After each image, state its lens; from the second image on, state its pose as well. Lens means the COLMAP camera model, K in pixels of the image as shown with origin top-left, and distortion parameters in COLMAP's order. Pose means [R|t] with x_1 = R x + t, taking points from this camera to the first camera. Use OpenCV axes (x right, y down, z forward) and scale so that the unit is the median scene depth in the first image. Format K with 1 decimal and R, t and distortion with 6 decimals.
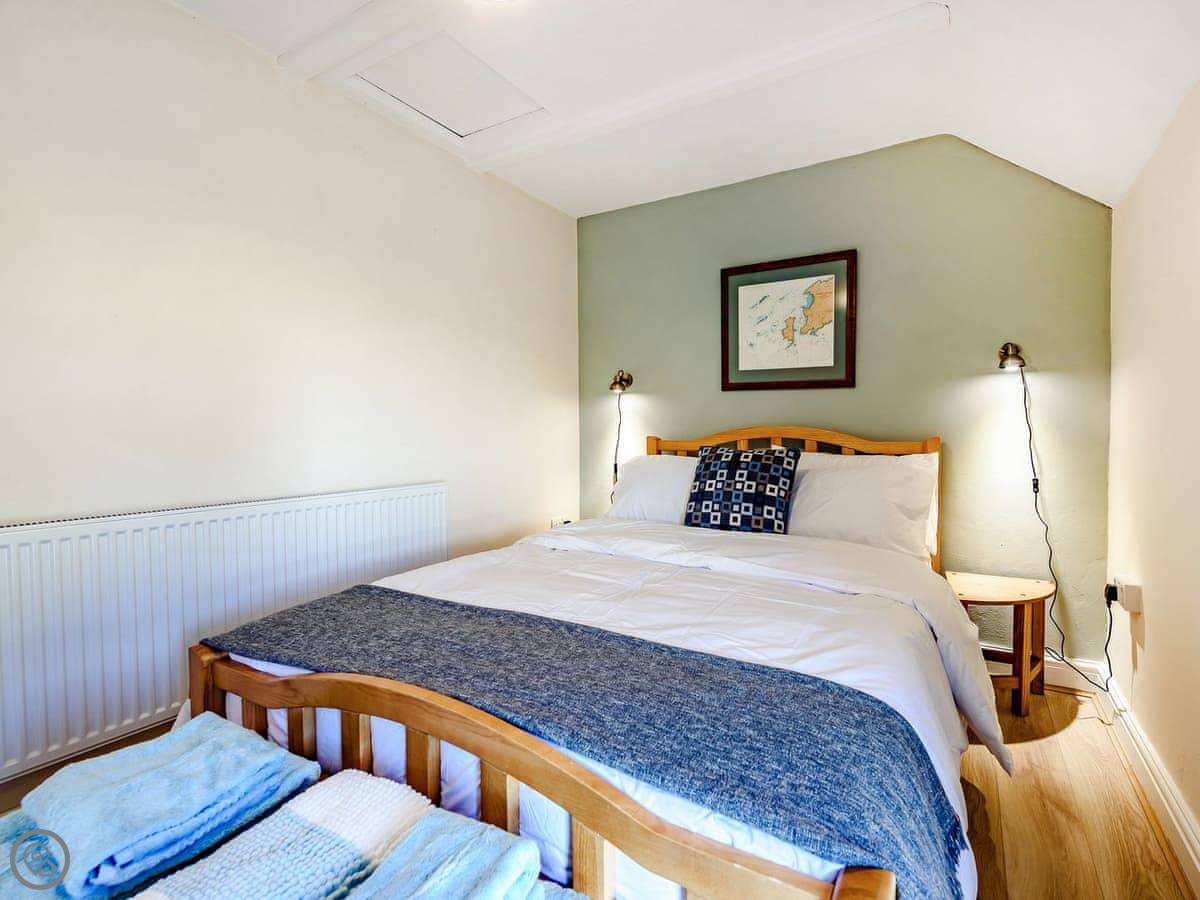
lens RADIAL K [[471.5, 0, 600.7], [0, 471.5, 439.1], [0, 0, 1]] dist [0.010278, 0.000039]
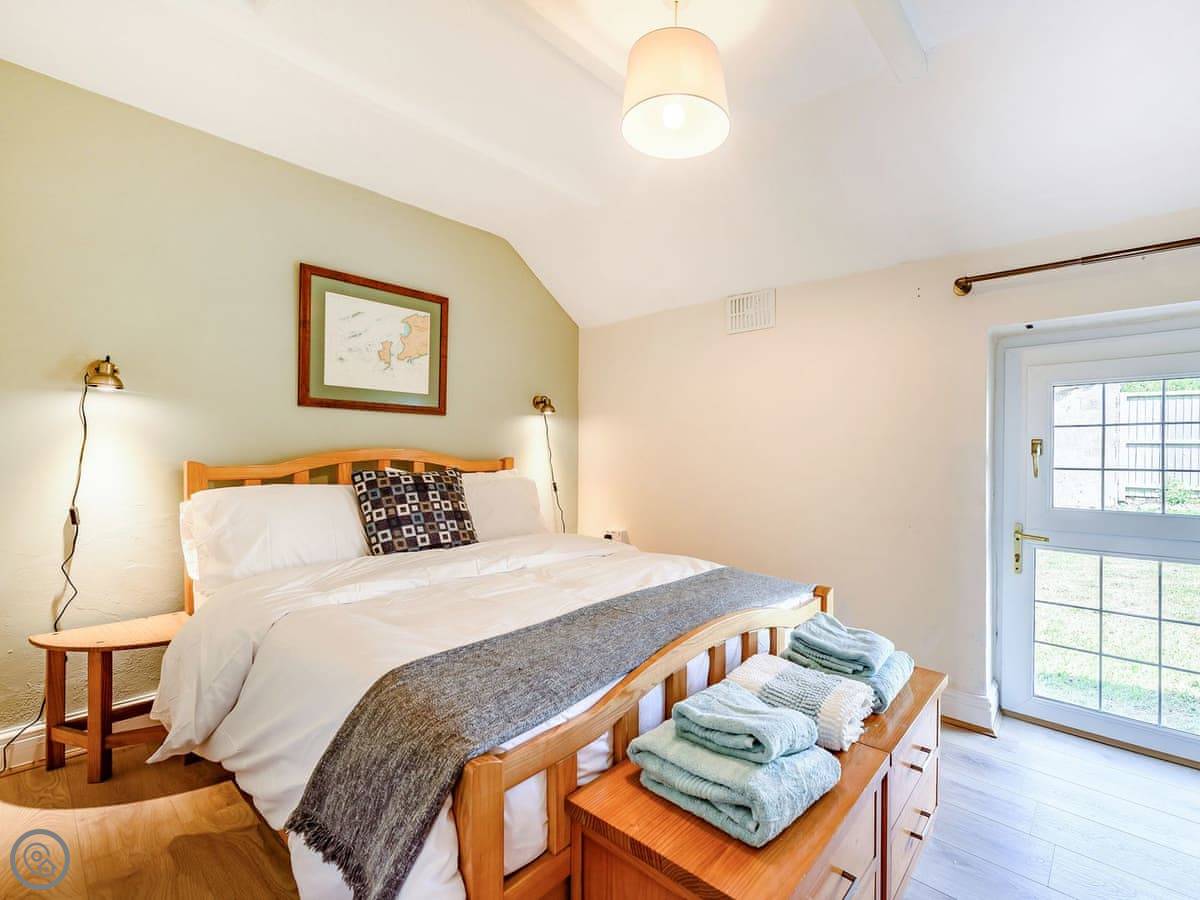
lens RADIAL K [[544.8, 0, 614.3], [0, 544.8, 445.8], [0, 0, 1]] dist [0.011698, -0.000258]
pose [[0.288029, 0.008822, 0.957581, -0.700930], [0.014547, 0.999802, -0.013587, -0.011912], [-0.957511, 0.017843, 0.287844, 0.244528]]
